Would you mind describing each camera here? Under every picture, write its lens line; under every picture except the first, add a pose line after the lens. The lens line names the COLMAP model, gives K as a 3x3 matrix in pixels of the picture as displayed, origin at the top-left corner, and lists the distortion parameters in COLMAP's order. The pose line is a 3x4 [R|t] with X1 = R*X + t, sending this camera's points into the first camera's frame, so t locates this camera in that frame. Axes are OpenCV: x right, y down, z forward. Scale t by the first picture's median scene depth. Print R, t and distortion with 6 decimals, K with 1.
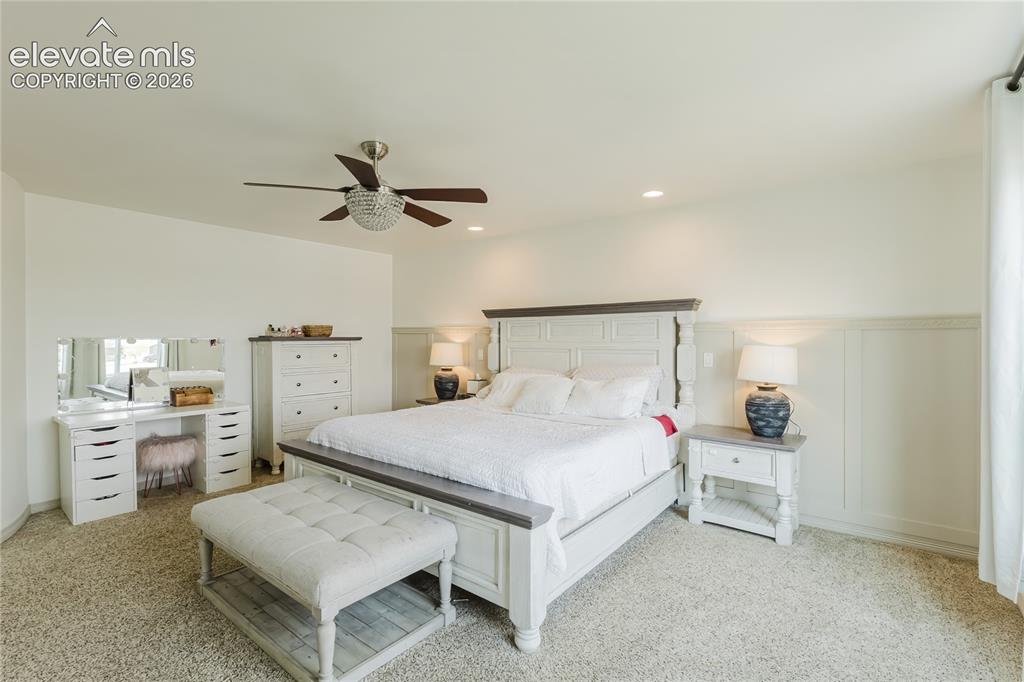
lens RADIAL K [[470.1, 0, 512.8], [0, 470.1, 341.0], [0, 0, 1]] dist [0.002600, 0.001172]
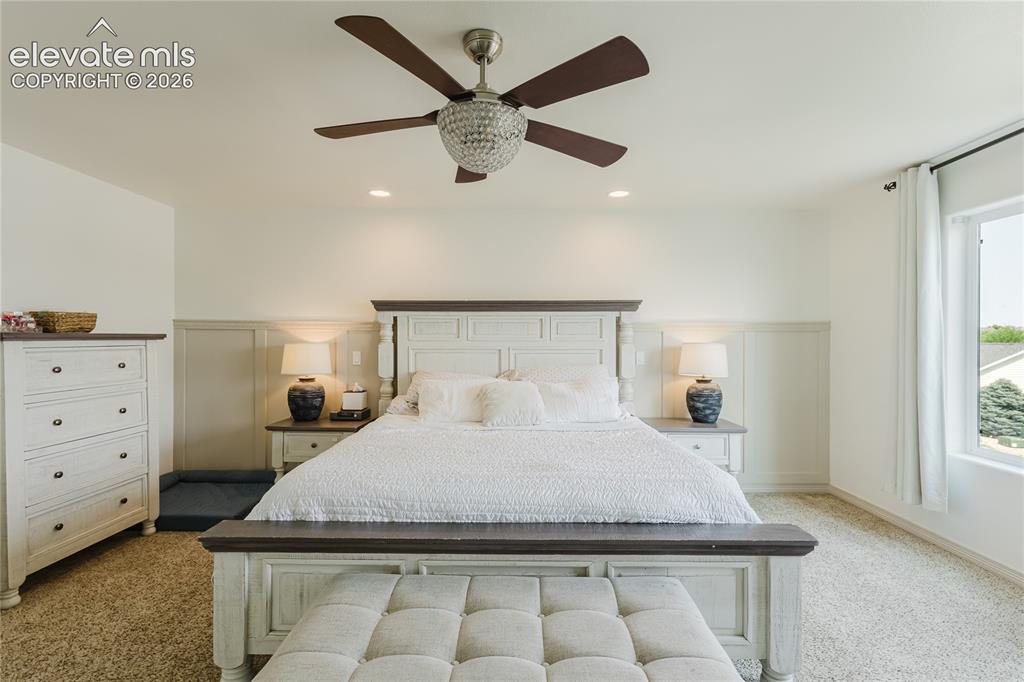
lens RADIAL K [[470.1, 0, 512.8], [0, 470.1, 341.0], [0, 0, 1]] dist [0.002600, 0.001172]
pose [[0.786977, -0.001444, 0.616980, -0.482799], [0.000174, 0.999998, 0.002119, -0.000673], [-0.616982, -0.001560, 0.786976, 0.334175]]
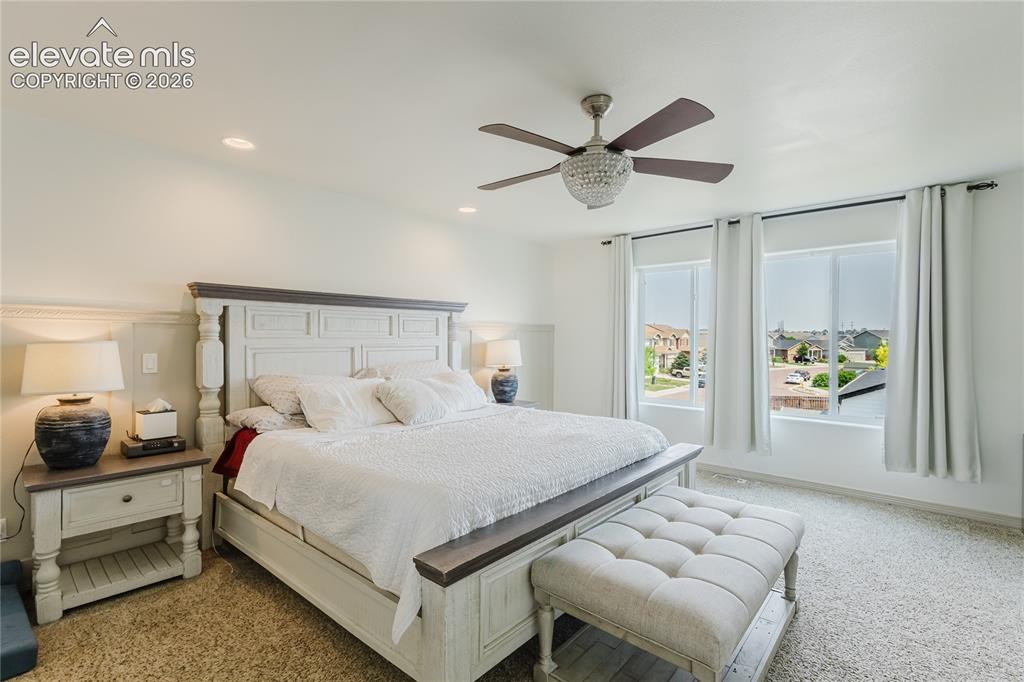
lens RADIAL K [[470.1, 0, 512.8], [0, 470.1, 341.0], [0, 0, 1]] dist [0.002600, 0.001172]
pose [[0.039287, -0.007103, 0.999203, -0.816425], [-0.000945, 0.999974, 0.007145, -0.000047], [-0.999228, -0.001225, 0.039279, 0.809896]]
